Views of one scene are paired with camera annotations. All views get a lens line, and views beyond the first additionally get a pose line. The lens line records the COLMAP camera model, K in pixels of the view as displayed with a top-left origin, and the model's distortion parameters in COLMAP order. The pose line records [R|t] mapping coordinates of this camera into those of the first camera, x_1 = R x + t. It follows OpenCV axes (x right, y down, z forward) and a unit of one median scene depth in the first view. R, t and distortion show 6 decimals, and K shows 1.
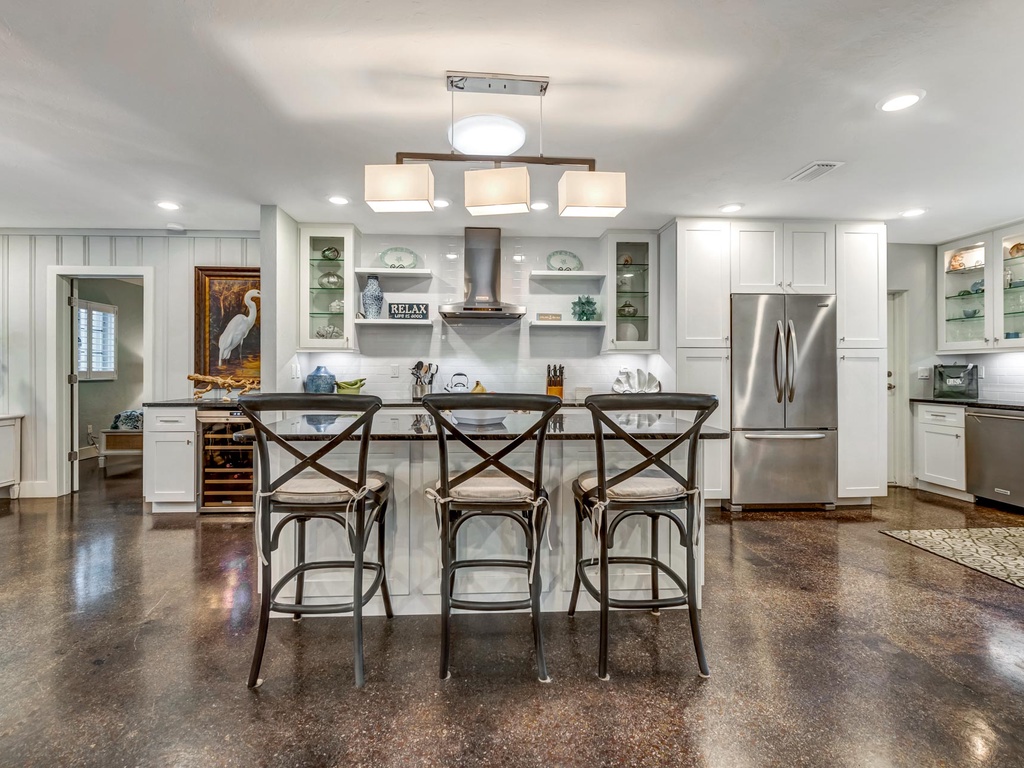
lens RADIAL K [[481.4, 0, 511.2], [0, 481.4, 372.6], [0, 0, 1]] dist [-0.000974, -0.000140]
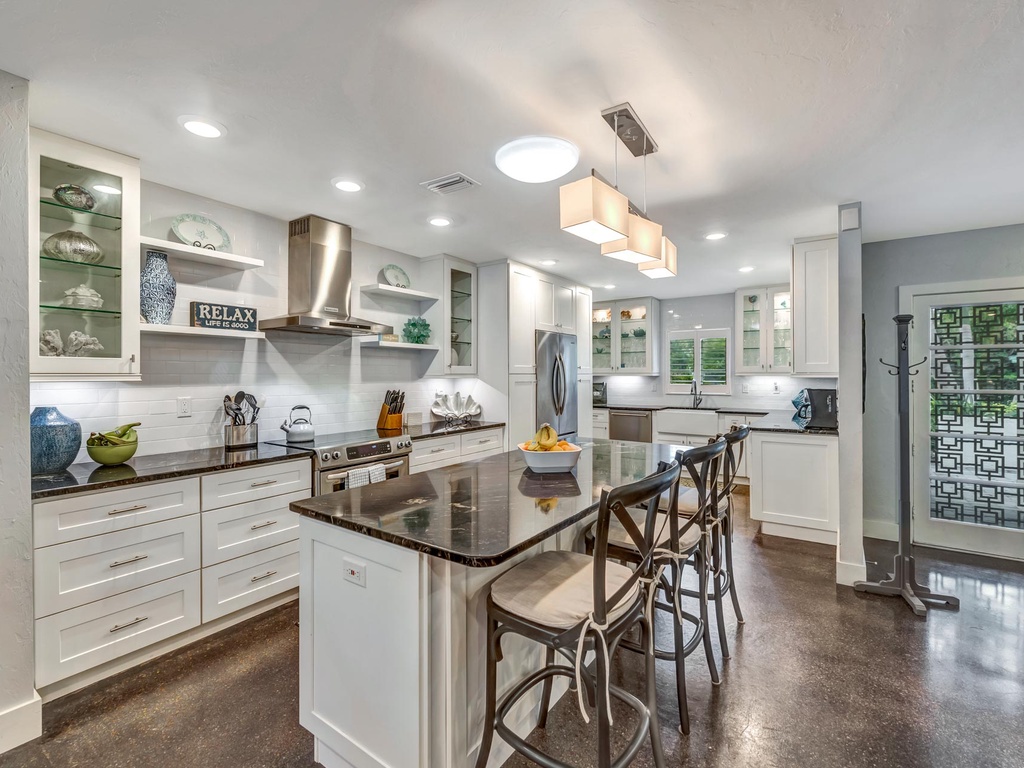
lens RADIAL K [[462.0, 0, 512.0], [0, 462.0, 384.0], [0, 0, 1]] dist [-0.001471, -0.000162]
pose [[0.619048, -0.017766, 0.785152, -0.468615], [0.003128, 0.999792, 0.020156, -0.046387], [-0.785347, -0.010022, 0.618975, 0.292531]]
